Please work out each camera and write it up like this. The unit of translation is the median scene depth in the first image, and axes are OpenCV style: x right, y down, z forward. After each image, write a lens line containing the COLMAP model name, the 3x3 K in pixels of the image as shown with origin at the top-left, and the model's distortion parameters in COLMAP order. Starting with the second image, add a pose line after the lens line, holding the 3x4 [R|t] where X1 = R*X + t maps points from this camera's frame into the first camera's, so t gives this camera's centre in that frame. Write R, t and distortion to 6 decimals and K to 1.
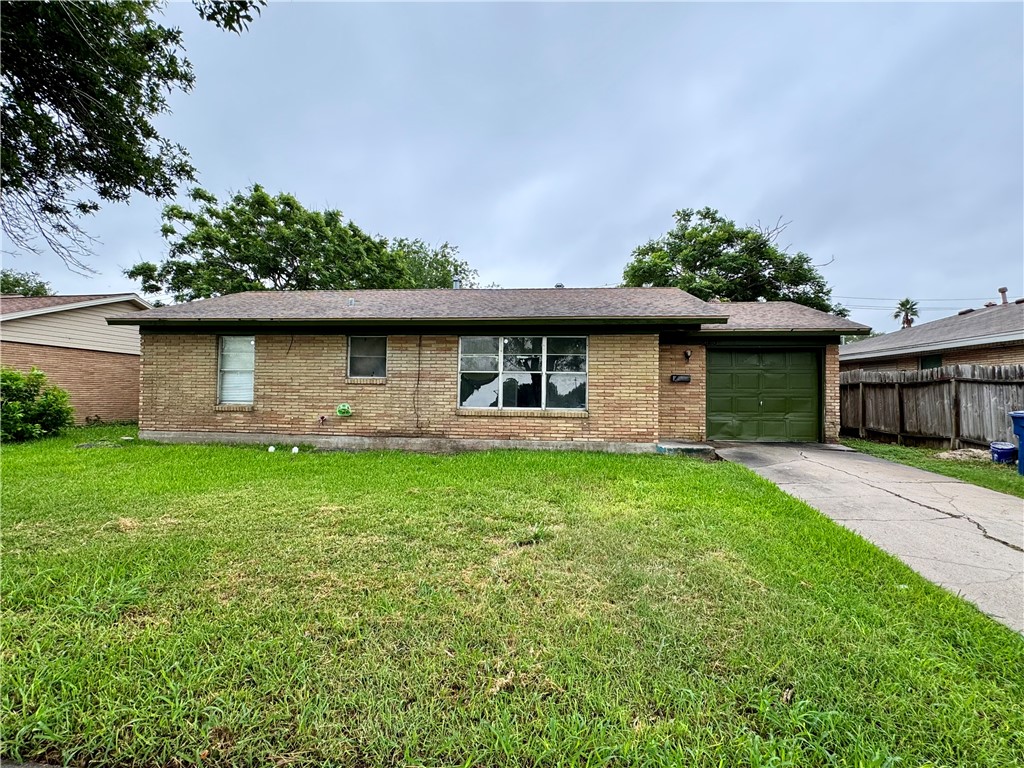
lens RADIAL K [[479.9, 0, 513.9], [0, 479.9, 386.0], [0, 0, 1]] dist [0.005845, 0.001929]
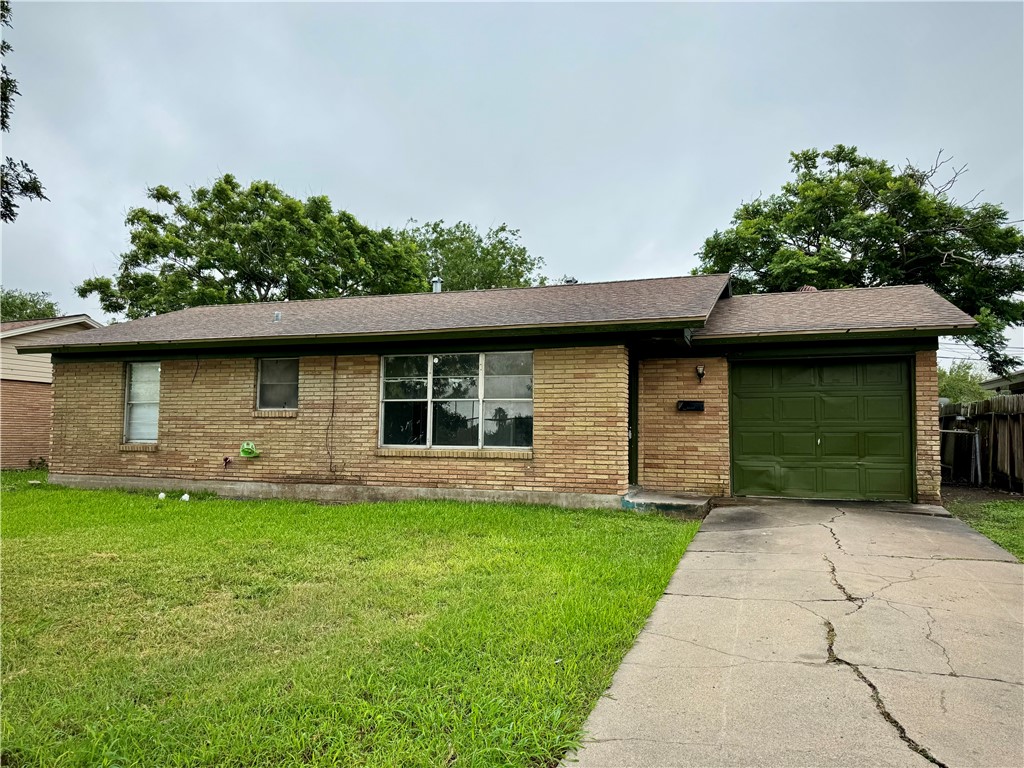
lens RADIAL K [[713.4, 0, 515.4], [0, 713.4, 386.9], [0, 0, 1]] dist [0.062759, -0.026136]
pose [[0.971323, -0.018723, -0.237026, 0.360013], [0.006789, 0.998672, -0.051066, 0.008830], [0.237667, 0.047992, 0.970160, -0.081854]]
